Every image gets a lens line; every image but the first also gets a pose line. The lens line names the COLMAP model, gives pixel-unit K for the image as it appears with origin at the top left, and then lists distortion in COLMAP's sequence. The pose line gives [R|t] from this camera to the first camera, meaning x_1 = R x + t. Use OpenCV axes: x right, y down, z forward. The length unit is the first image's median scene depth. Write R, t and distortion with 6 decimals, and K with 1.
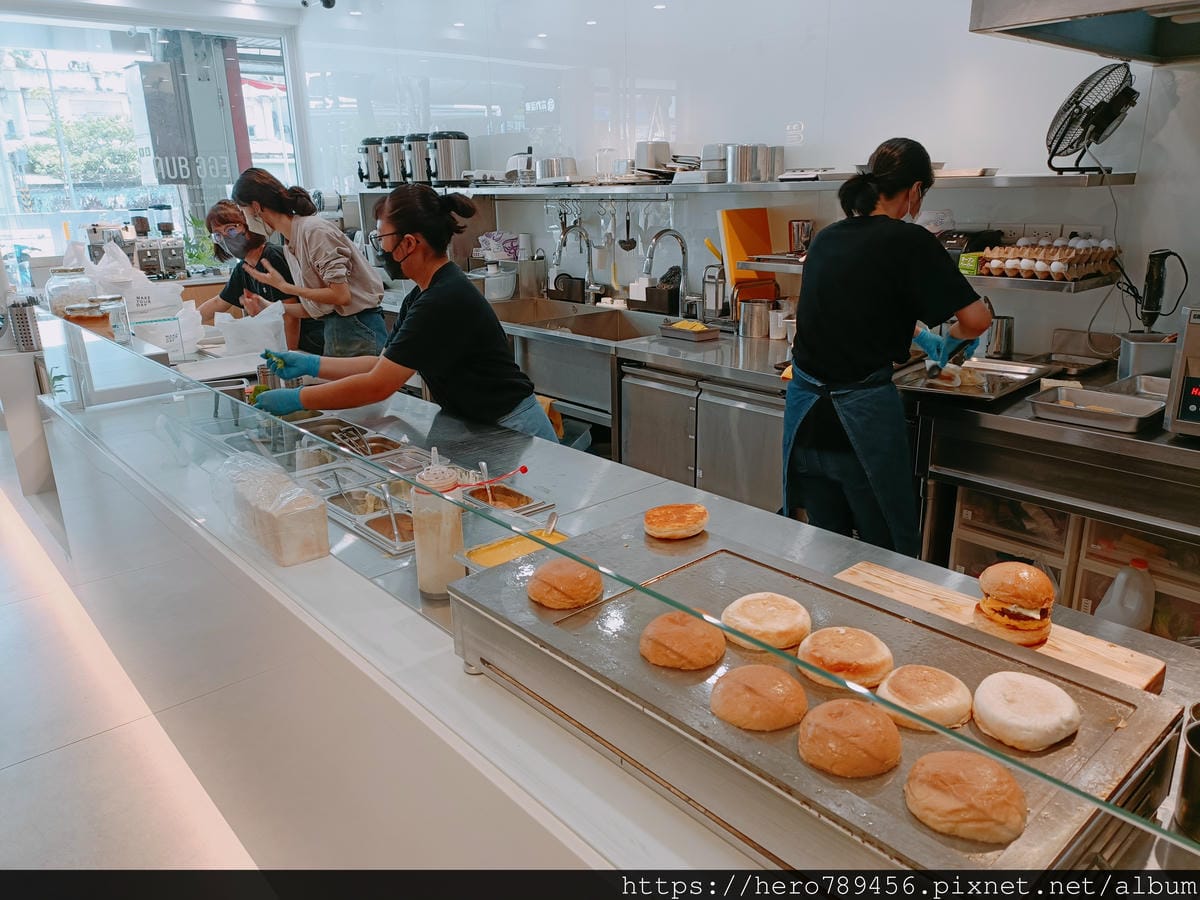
lens RADIAL K [[861.9, 0, 599.7], [0, 861.9, 450.5], [0, 0, 1]] dist [0.012120, 0.003326]
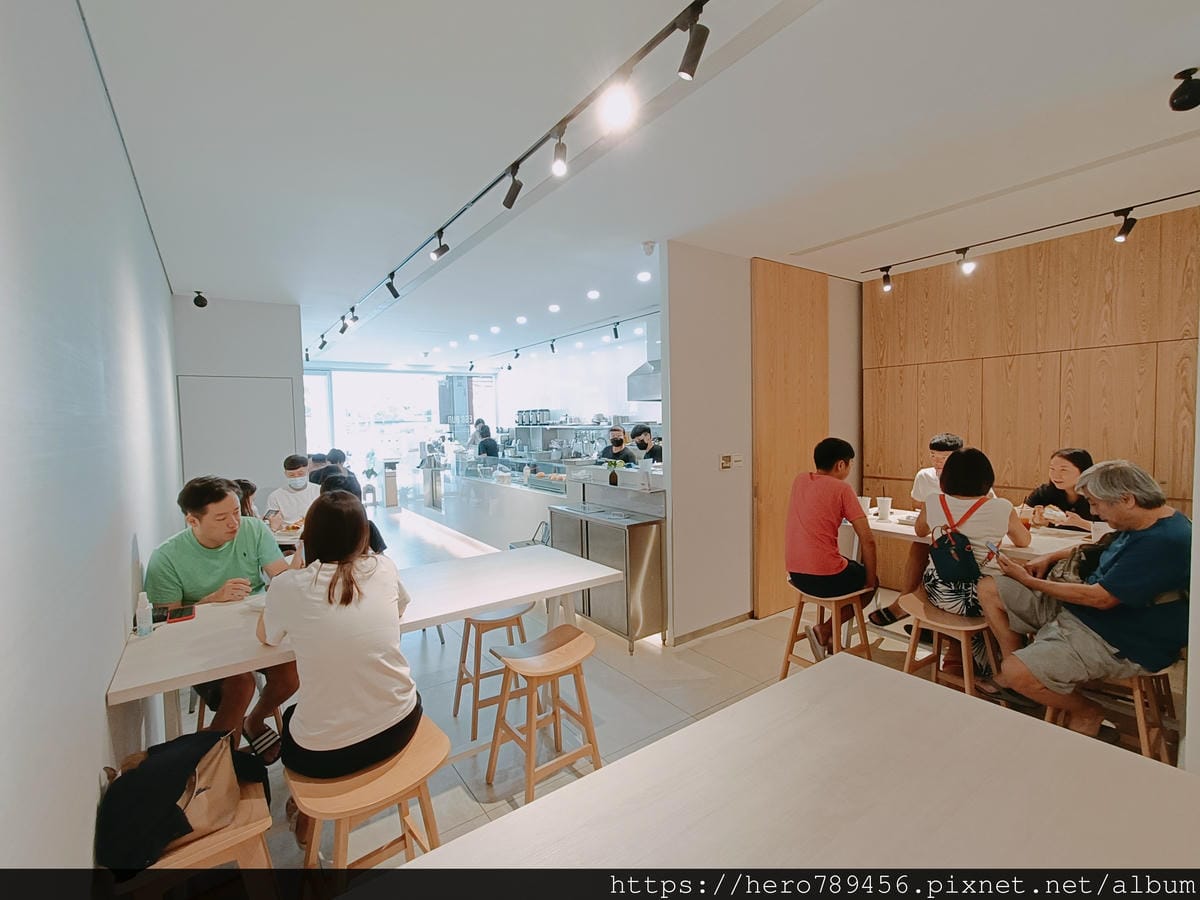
lens RADIAL K [[525.4, 0, 603.4], [0, 525.4, 448.6], [0, 0, 1]] dist [0.000266, 0.000072]
pose [[0.995977, 0.007974, -0.089251, 0.232102], [-0.029779, 0.968875, -0.245751, 0.259490], [0.084514, 0.247421, 0.965215, -0.873268]]
